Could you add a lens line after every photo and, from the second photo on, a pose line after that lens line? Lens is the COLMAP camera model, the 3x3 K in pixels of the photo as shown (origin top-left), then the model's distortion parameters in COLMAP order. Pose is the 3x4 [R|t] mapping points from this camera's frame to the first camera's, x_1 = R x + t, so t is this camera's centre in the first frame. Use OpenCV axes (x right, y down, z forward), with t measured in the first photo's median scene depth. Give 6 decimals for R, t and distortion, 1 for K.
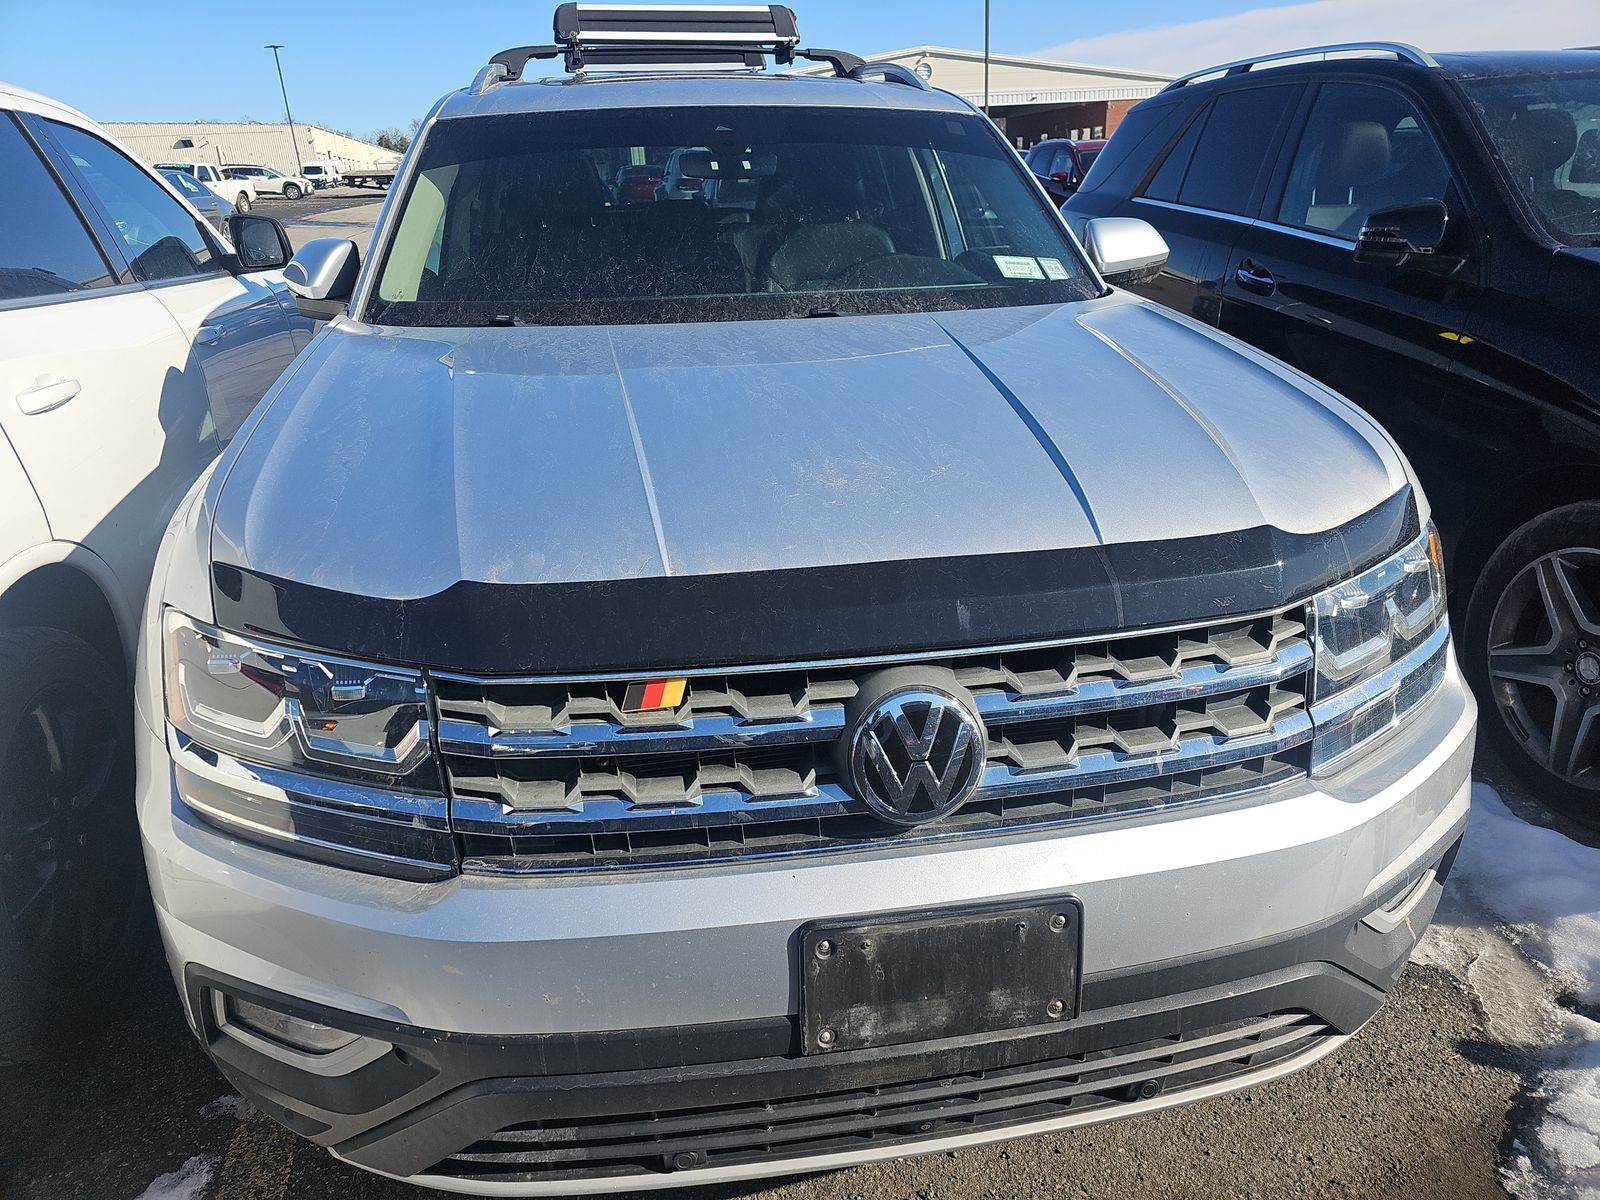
lens RADIAL K [[1059.0, 0, 810.6], [0, 1059.0, 595.0], [0, 0, 1]] dist [0.047347, -0.044175]
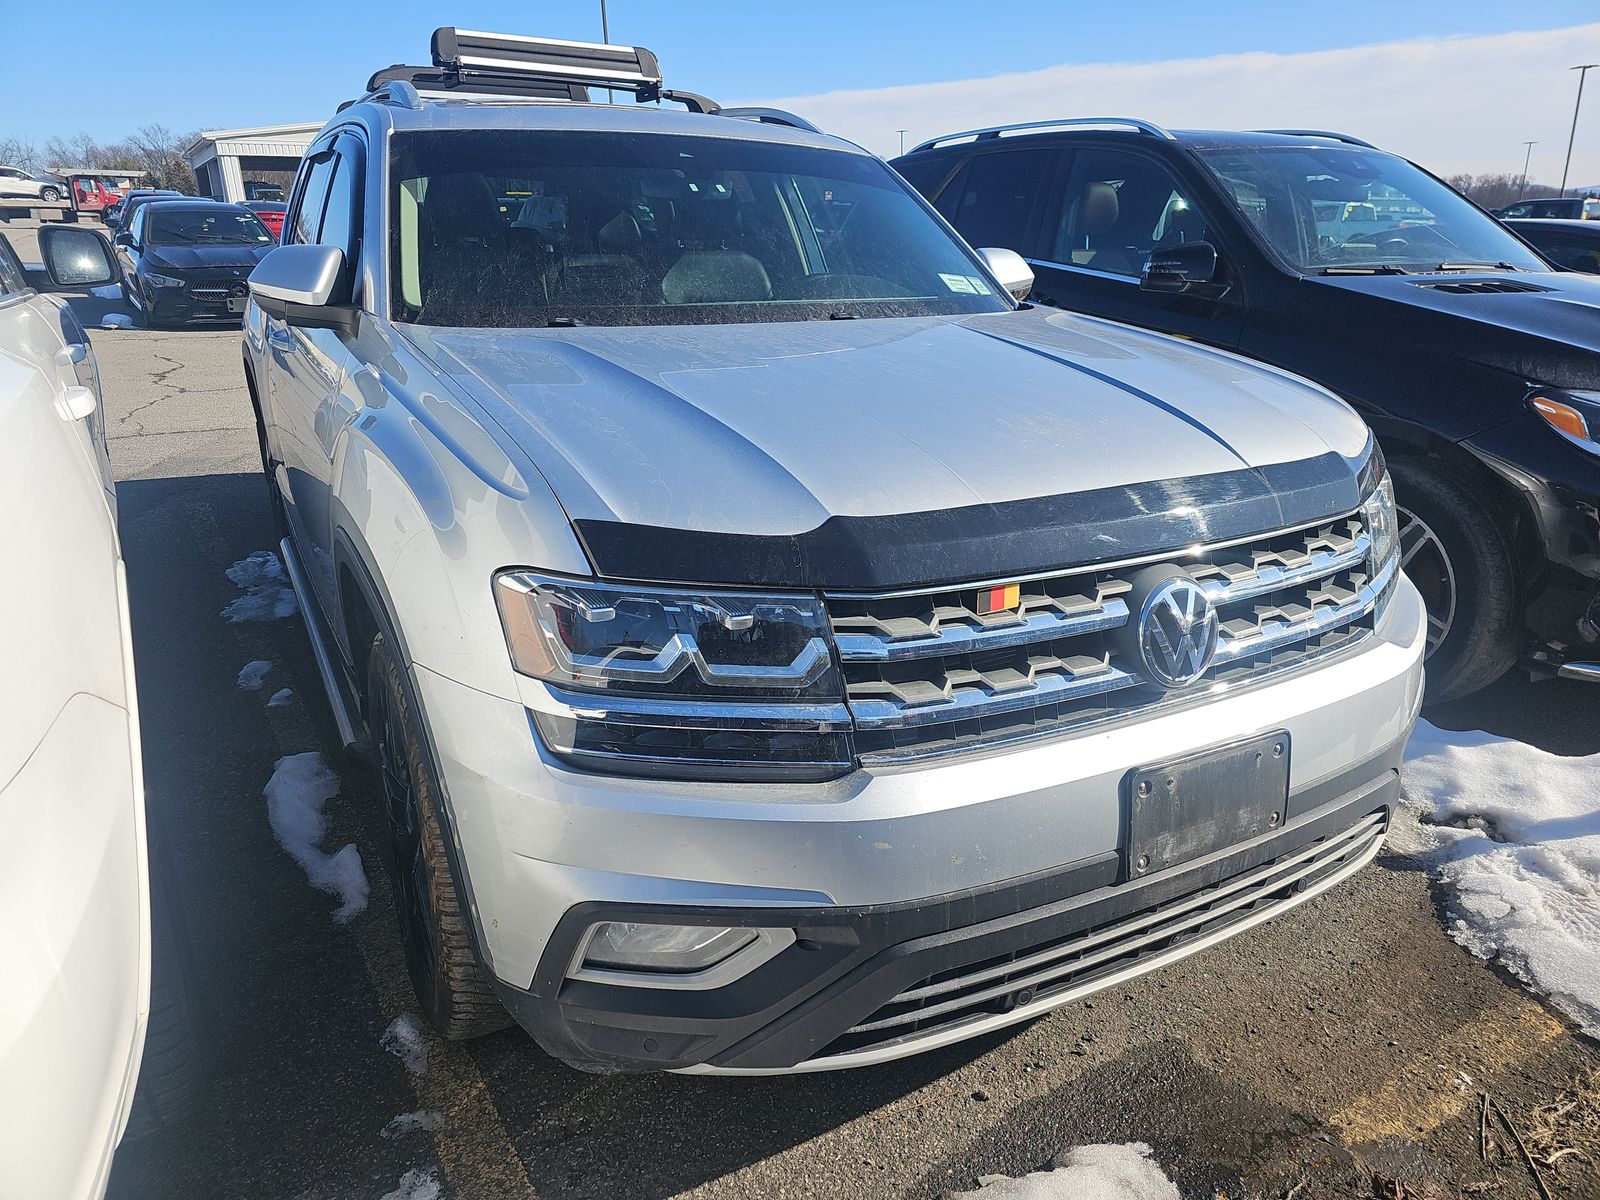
lens RADIAL K [[1059.0, 0, 784.2], [0, 1059.0, 595.3], [0, 0, 1]] dist [0.047347, -0.044175]
pose [[0.945323, -0.077608, 0.316769, -0.686464], [0.091756, 0.995330, -0.029971, 0.093566], [-0.312963, 0.057398, 0.948029, -0.061674]]
